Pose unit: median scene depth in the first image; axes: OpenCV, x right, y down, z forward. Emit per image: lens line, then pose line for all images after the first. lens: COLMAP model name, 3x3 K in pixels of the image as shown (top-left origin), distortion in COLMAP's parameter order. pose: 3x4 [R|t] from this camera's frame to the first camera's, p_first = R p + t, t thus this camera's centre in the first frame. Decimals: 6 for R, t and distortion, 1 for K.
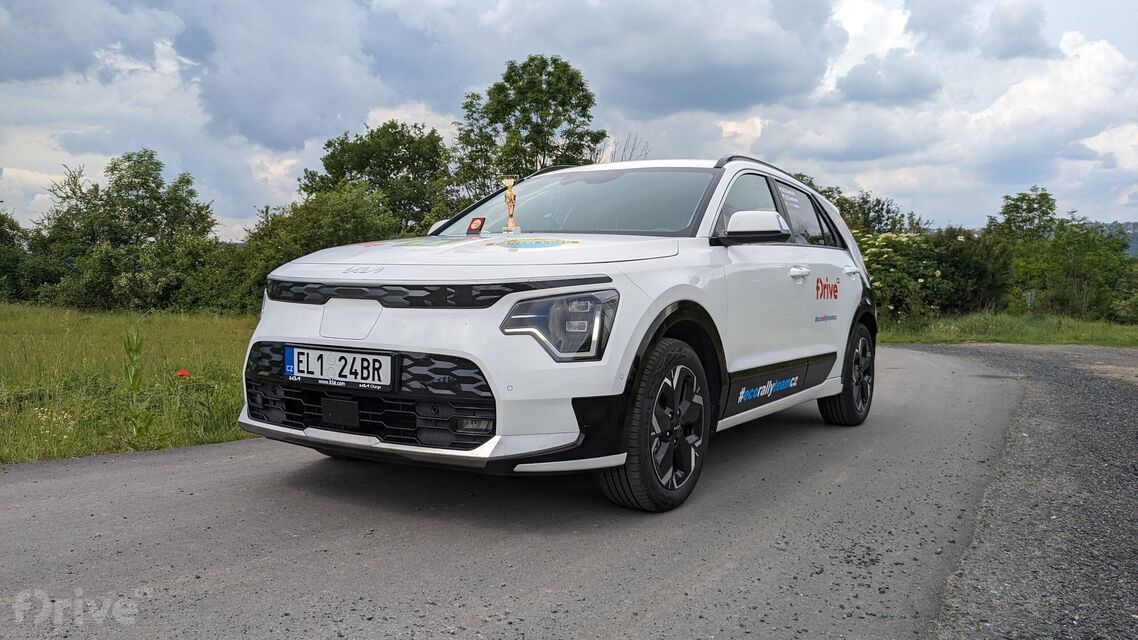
lens RADIAL K [[927.7, 0, 545.5], [0, 927.7, 317.1], [0, 0, 1]] dist [0.042727, -0.074760]
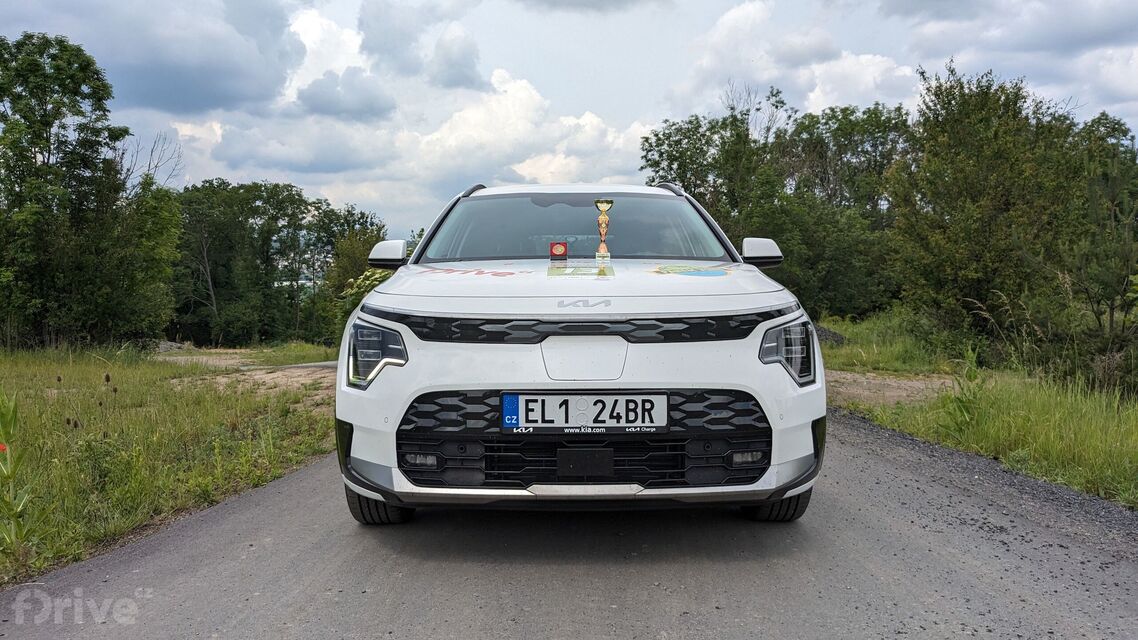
lens RADIAL K [[927.7, 0, 571.4], [0, 927.7, 328.6], [0, 0, 1]] dist [0.042727, -0.074760]
pose [[0.831765, -0.042821, 0.553473, -0.710452], [0.042199, 0.999013, 0.013874, -0.038999], [-0.553521, 0.011816, 0.832751, 0.254913]]
